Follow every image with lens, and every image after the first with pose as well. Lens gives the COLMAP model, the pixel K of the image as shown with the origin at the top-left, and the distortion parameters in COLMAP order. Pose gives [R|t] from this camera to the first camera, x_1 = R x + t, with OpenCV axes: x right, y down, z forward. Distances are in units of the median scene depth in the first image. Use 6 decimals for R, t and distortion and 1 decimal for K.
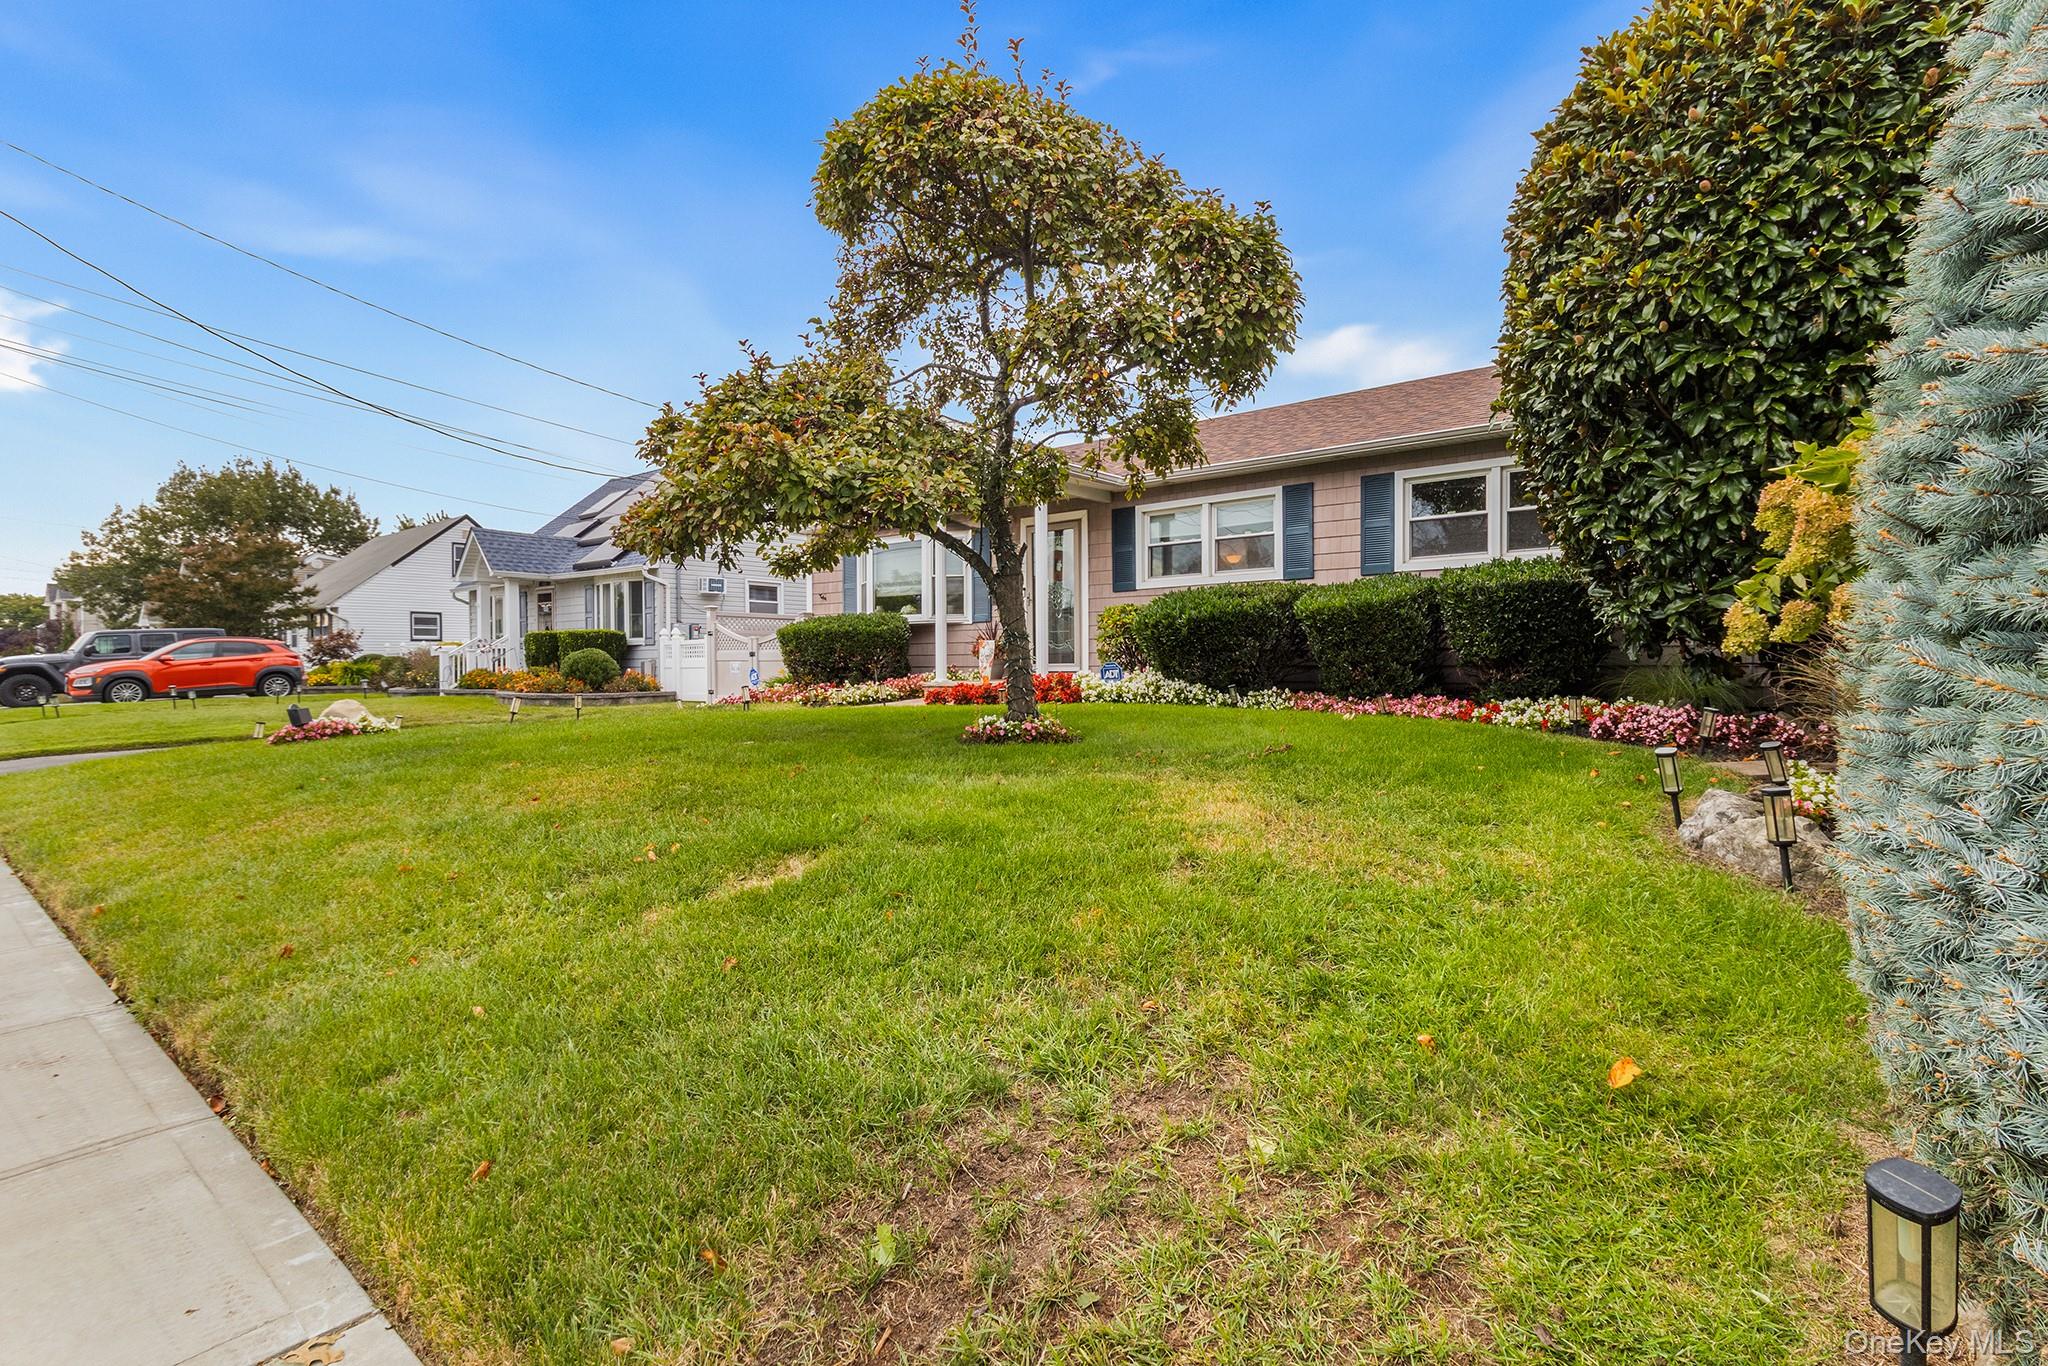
lens RADIAL K [[940.8, 0, 1016.6], [0, 940.8, 678.0], [0, 0, 1]] dist [0.008447, -0.000120]
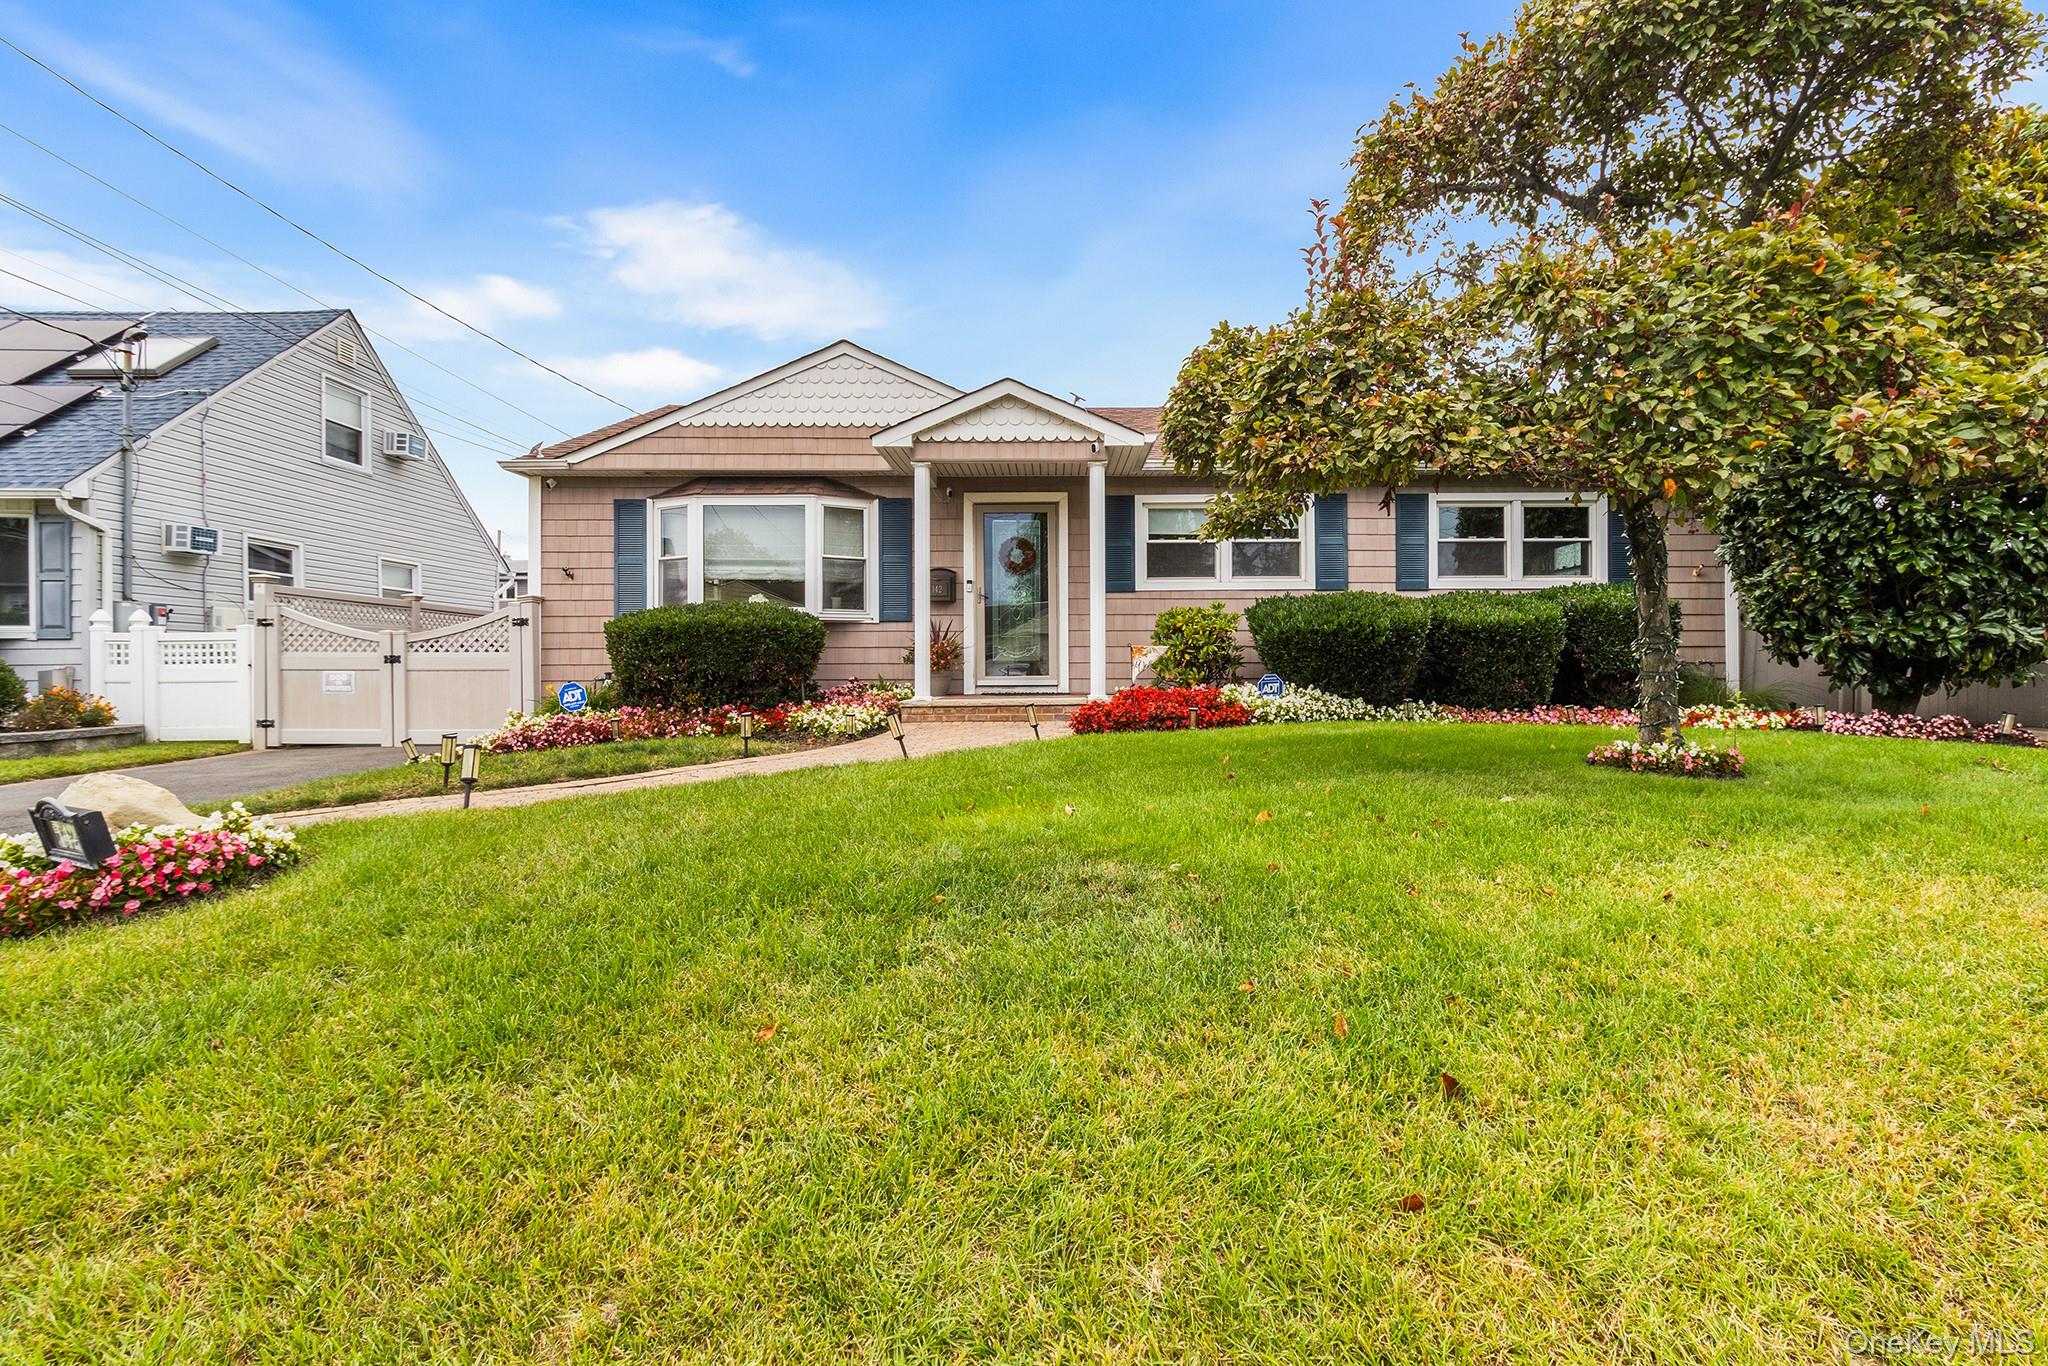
lens RADIAL K [[940.8, 0, 1025.4], [0, 940.8, 686.4], [0, 0, 1]] dist [0.008447, -0.000120]
pose [[0.773694, 0.001745, 0.633556, -0.503201], [0.007926, 0.999891, -0.012433, 0.004082], [-0.633509, 0.014641, 0.773597, 0.394735]]
